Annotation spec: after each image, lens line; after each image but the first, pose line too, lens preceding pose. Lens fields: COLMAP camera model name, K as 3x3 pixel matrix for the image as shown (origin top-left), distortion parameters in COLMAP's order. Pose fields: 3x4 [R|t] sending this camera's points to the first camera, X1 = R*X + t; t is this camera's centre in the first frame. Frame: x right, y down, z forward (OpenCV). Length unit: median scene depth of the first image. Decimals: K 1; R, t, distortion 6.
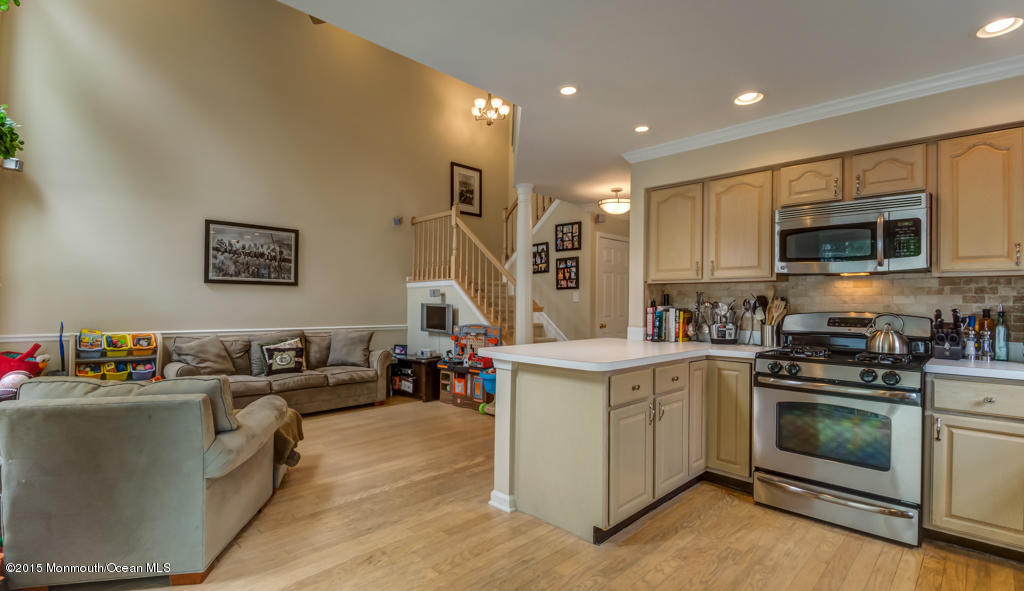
lens RADIAL K [[469.8, 0, 512.0], [0, 469.8, 301.5], [0, 0, 1]] dist [-0.018827, 0.001339]
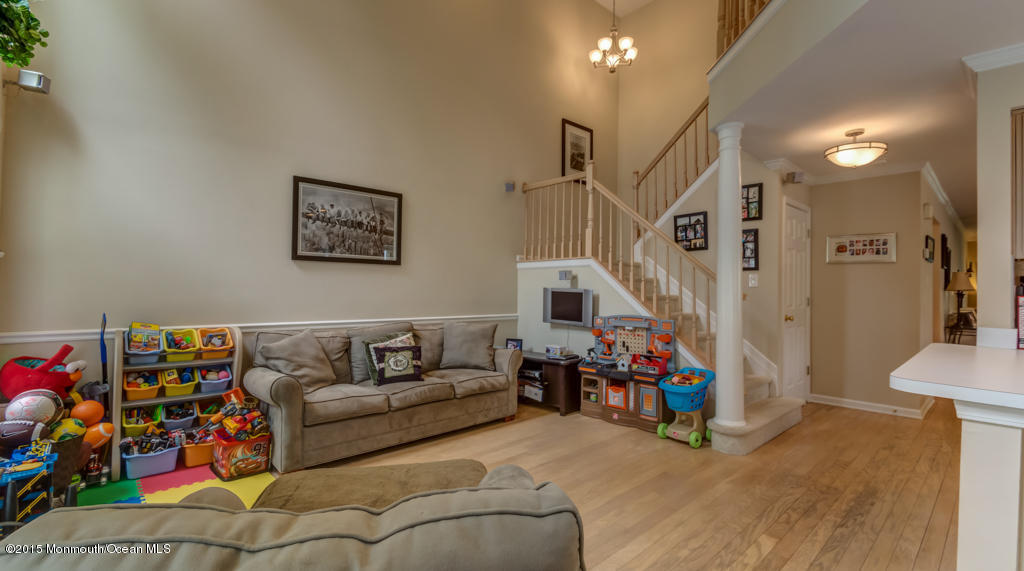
lens RADIAL K [[455.1, 0, 512.6], [0, 455.1, 282.0], [0, 0, 1]] dist [0.003749, -0.001038]
pose [[0.999356, 0.004238, -0.035629, -0.257288], [-0.004528, 0.999957, -0.008065, 0.000556], [0.035593, 0.008221, 0.999333, 0.256739]]
